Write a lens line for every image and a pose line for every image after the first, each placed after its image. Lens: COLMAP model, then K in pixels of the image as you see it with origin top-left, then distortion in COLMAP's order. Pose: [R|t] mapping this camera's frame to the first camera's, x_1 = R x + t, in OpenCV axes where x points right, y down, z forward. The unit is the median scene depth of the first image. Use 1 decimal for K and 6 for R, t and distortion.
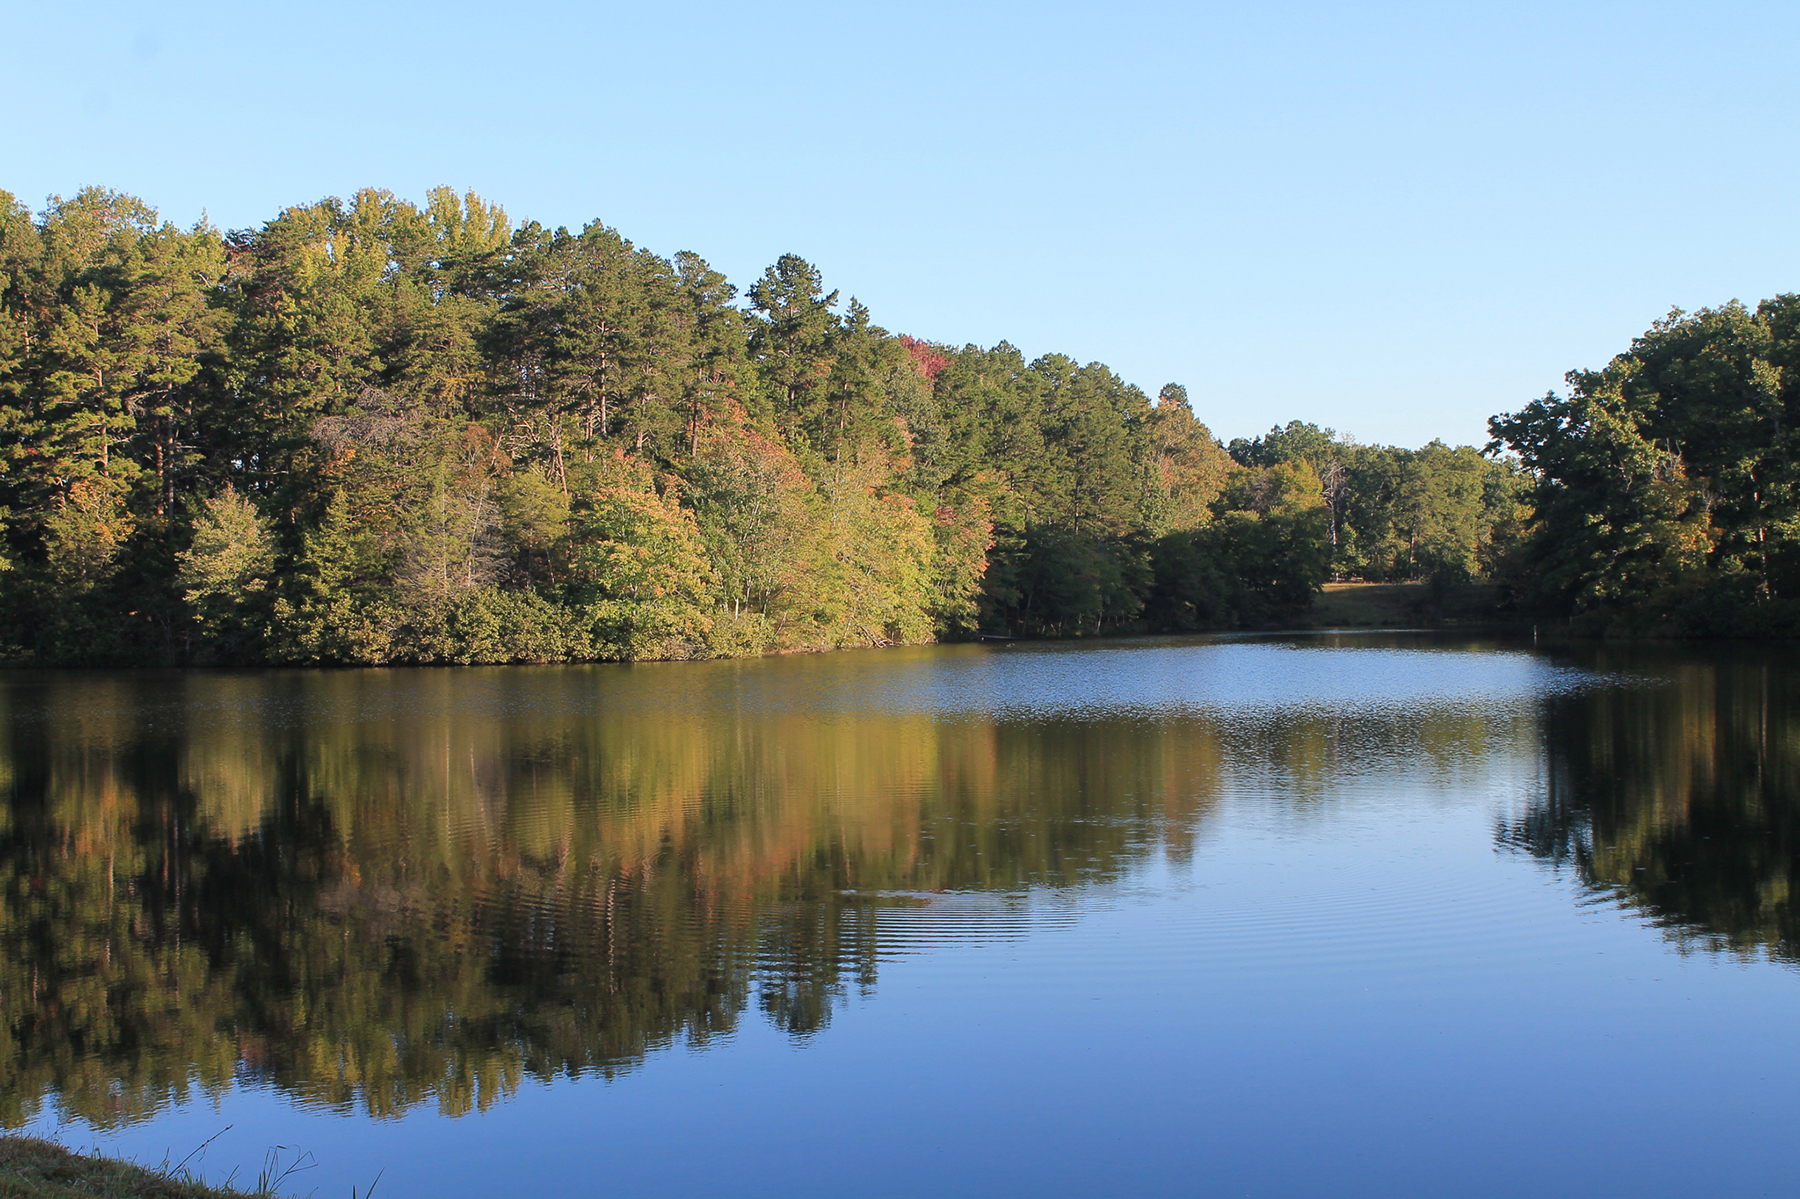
lens RADIAL K [[1457.1, 0, 856.5], [0, 1457.1, 600.5], [0, 0, 1]] dist [-0.003015, 0.000526]
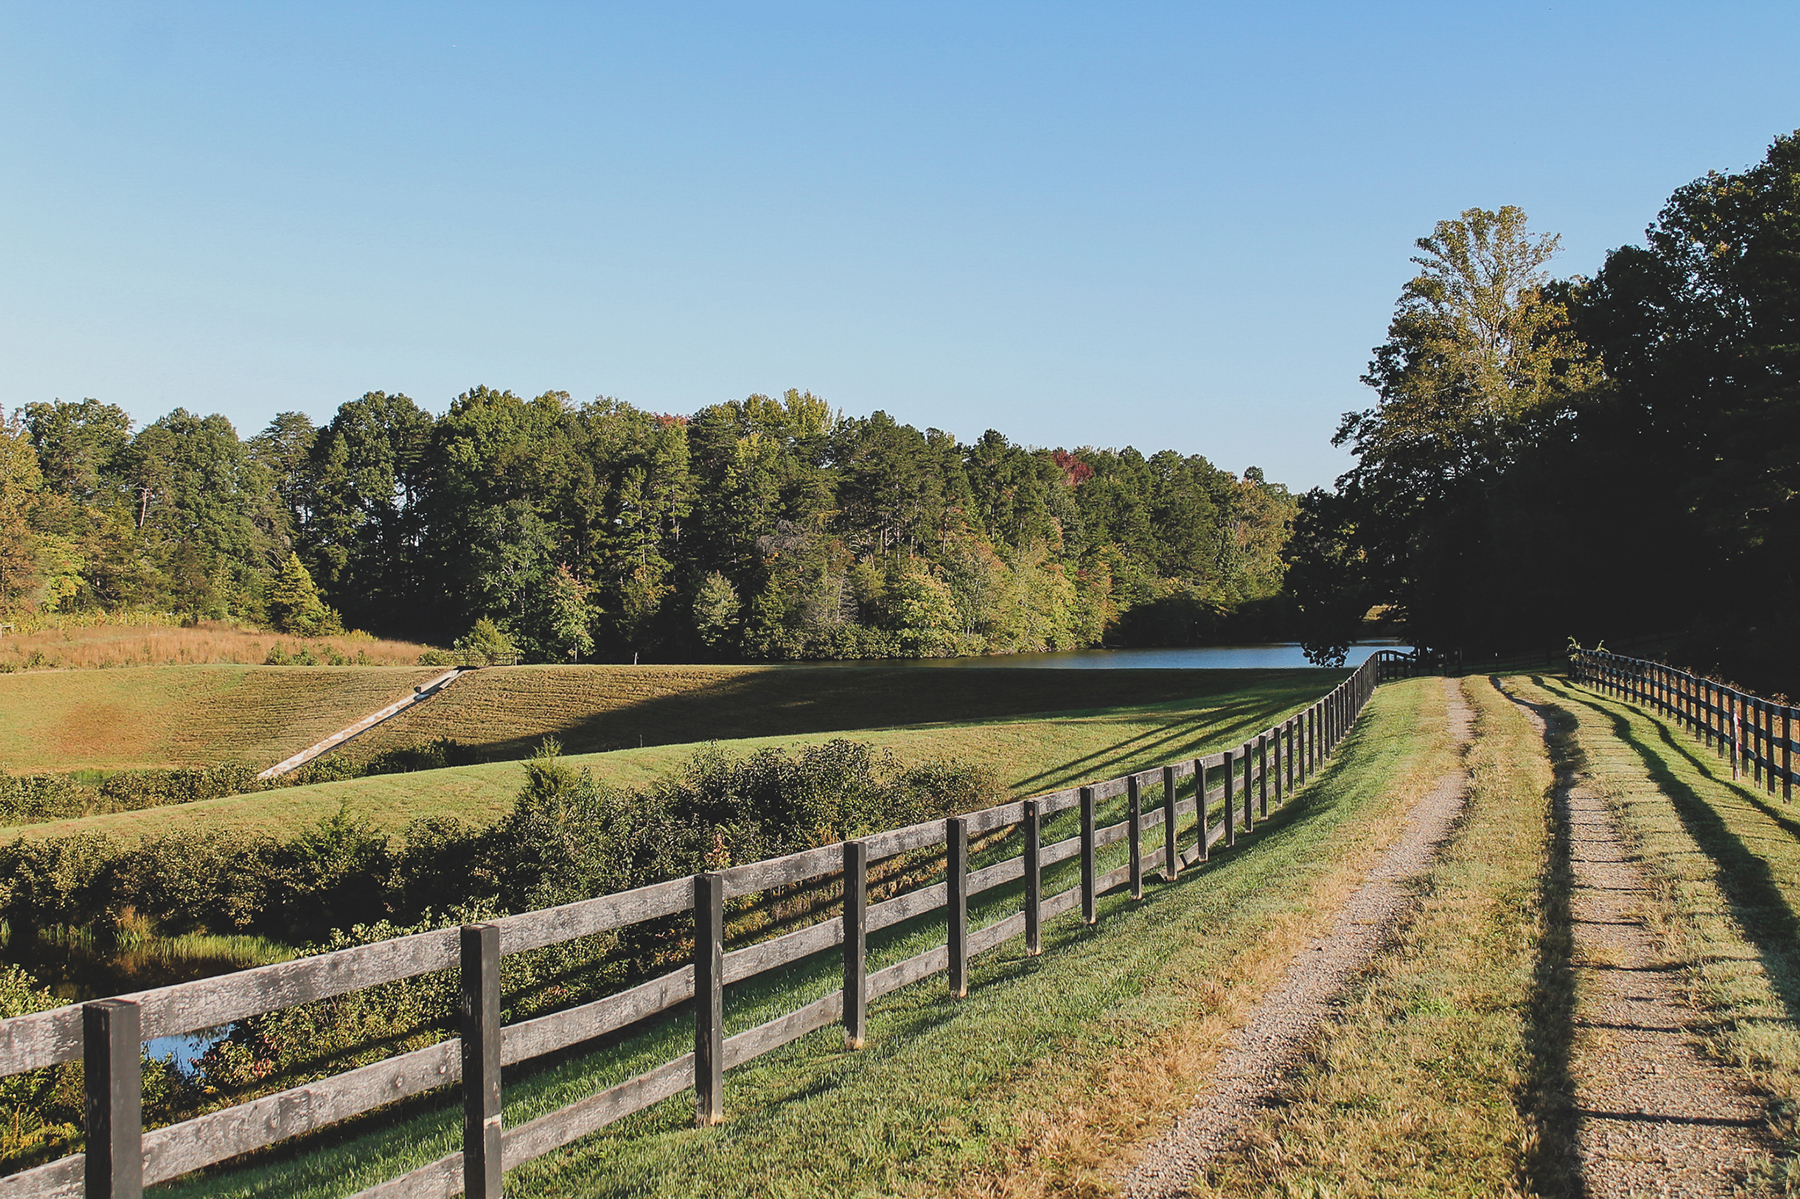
lens RADIAL K [[1468.1, 0, 962.3], [0, 1468.1, 602.1], [0, 0, 1]] dist [-0.000165, 0.001127]
pose [[0.998888, -0.002834, -0.047062, 0.002636], [0.002585, 0.999982, -0.005345, -0.023260], [0.047076, 0.005218, 0.998878, -0.956196]]
